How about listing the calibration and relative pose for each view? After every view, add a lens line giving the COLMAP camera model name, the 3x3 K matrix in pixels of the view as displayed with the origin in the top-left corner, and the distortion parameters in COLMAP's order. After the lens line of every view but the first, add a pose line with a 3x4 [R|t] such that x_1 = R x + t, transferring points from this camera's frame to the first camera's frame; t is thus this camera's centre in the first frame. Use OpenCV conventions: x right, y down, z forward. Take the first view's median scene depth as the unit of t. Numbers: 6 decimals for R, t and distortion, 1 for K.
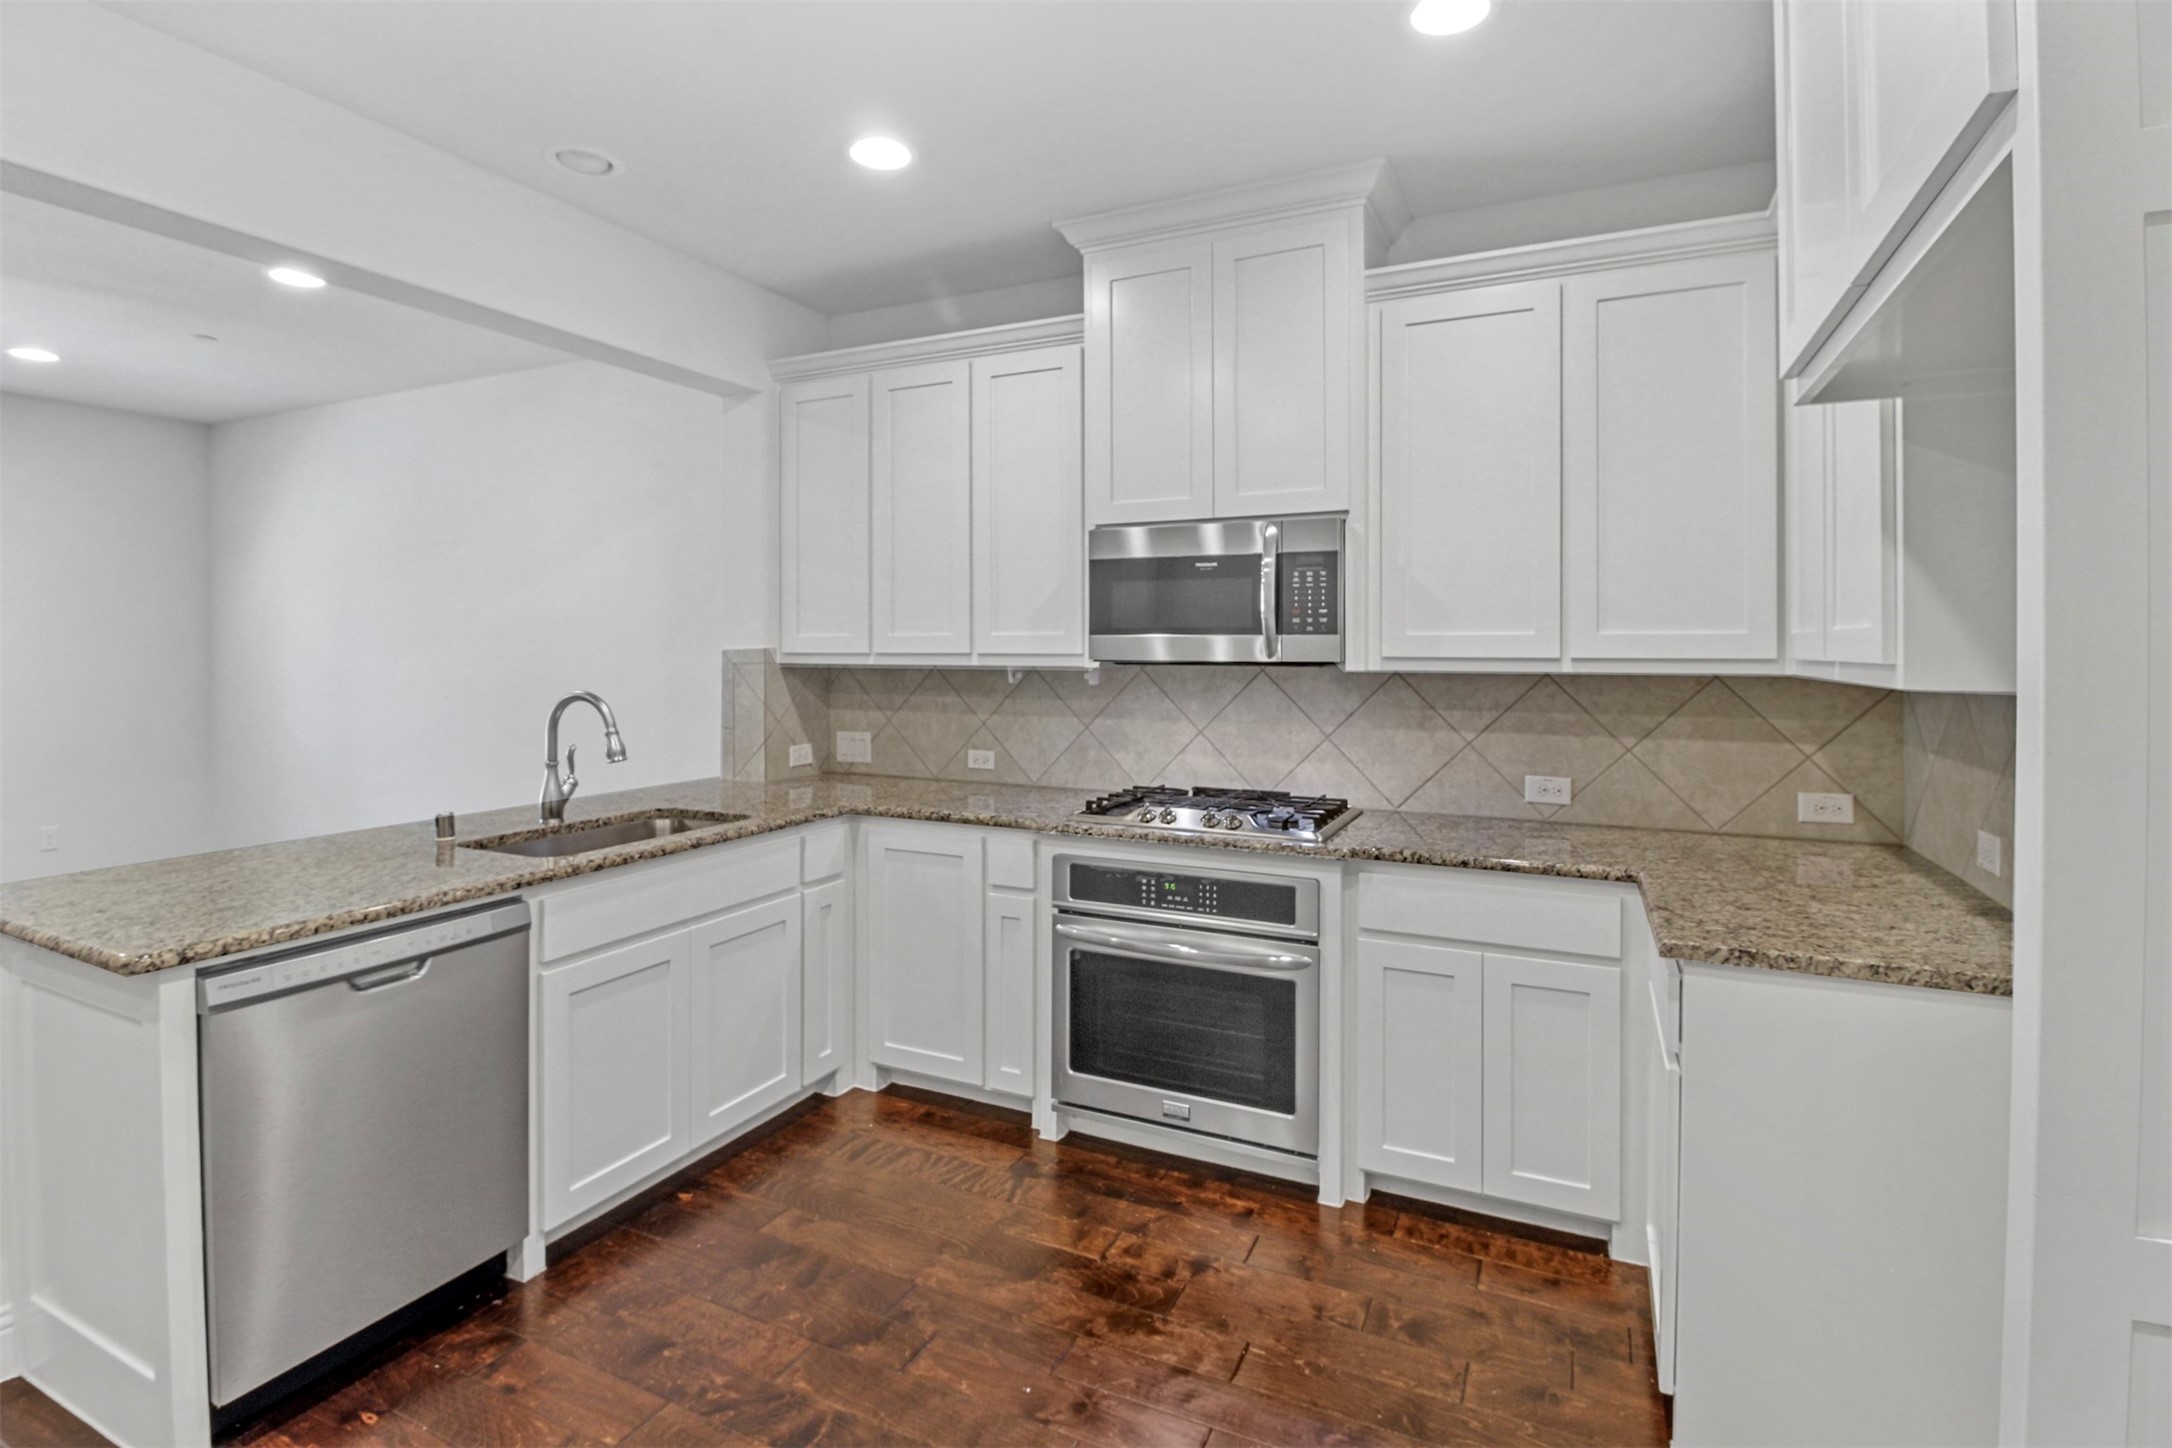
lens RADIAL K [[1013.5, 0, 1097.3], [0, 1013.5, 666.2], [0, 0, 1]] dist [-0.001602, -0.010880]
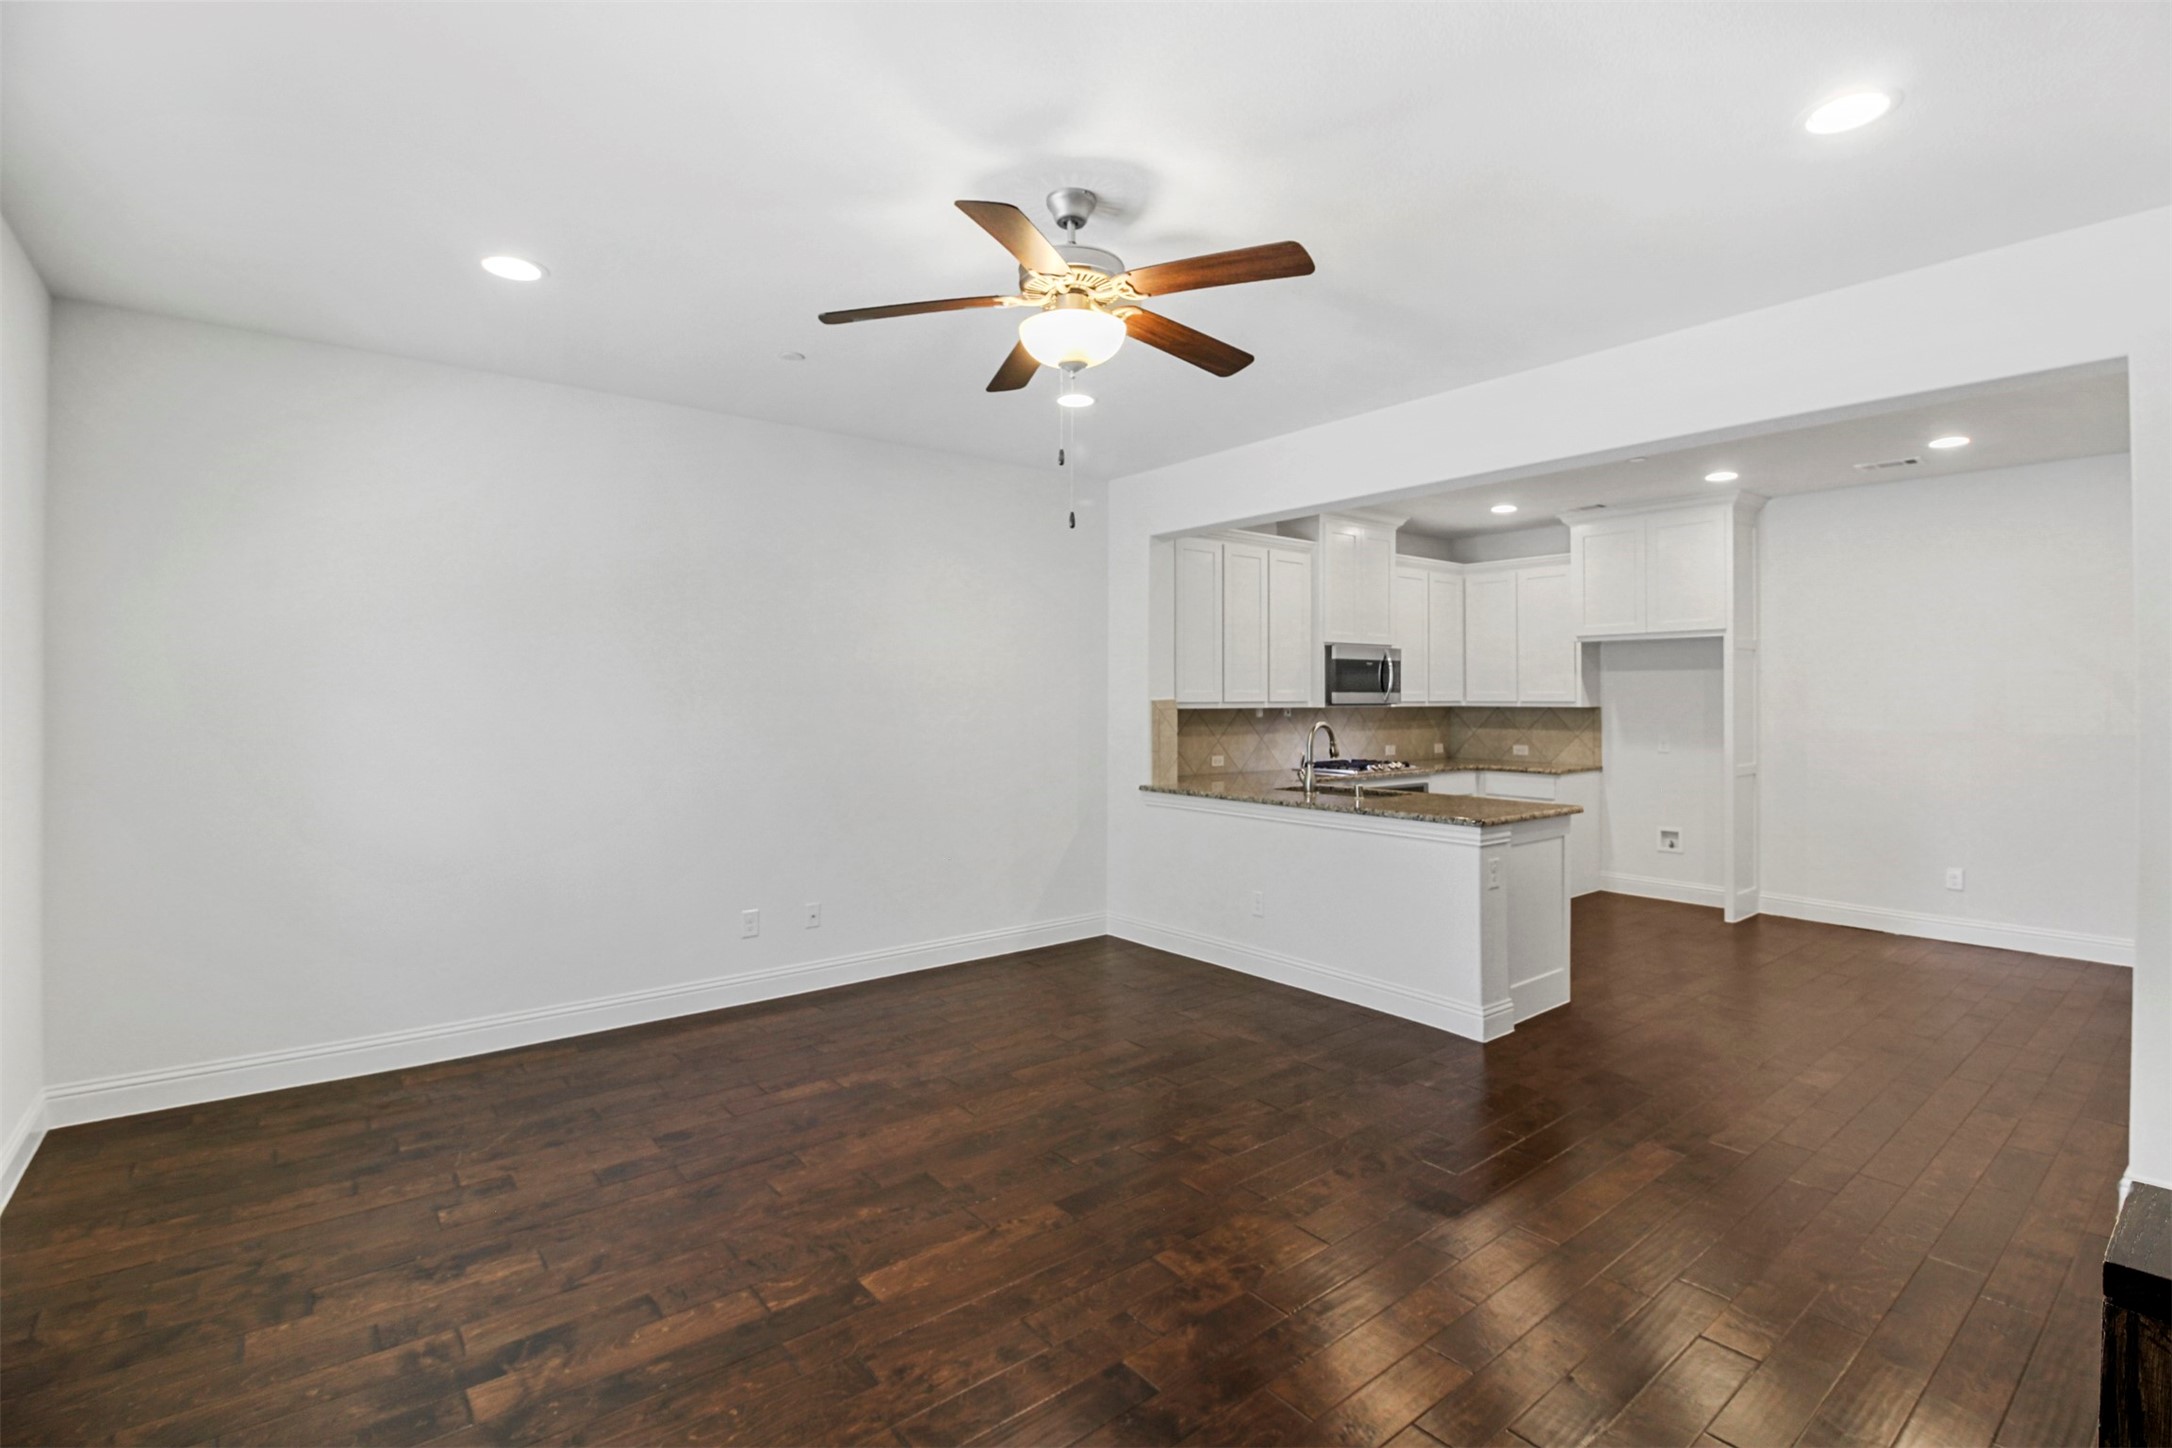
lens RADIAL K [[1026.4, 0, 1094.1], [0, 1026.4, 691.4], [0, 0, 1]] dist [0.003476, -0.011031]
pose [[0.433095, -0.002221, 0.901345, -1.951719], [0.012541, 0.999915, -0.003562, -0.028396], [-0.901261, 0.012846, 0.433086, 0.438873]]
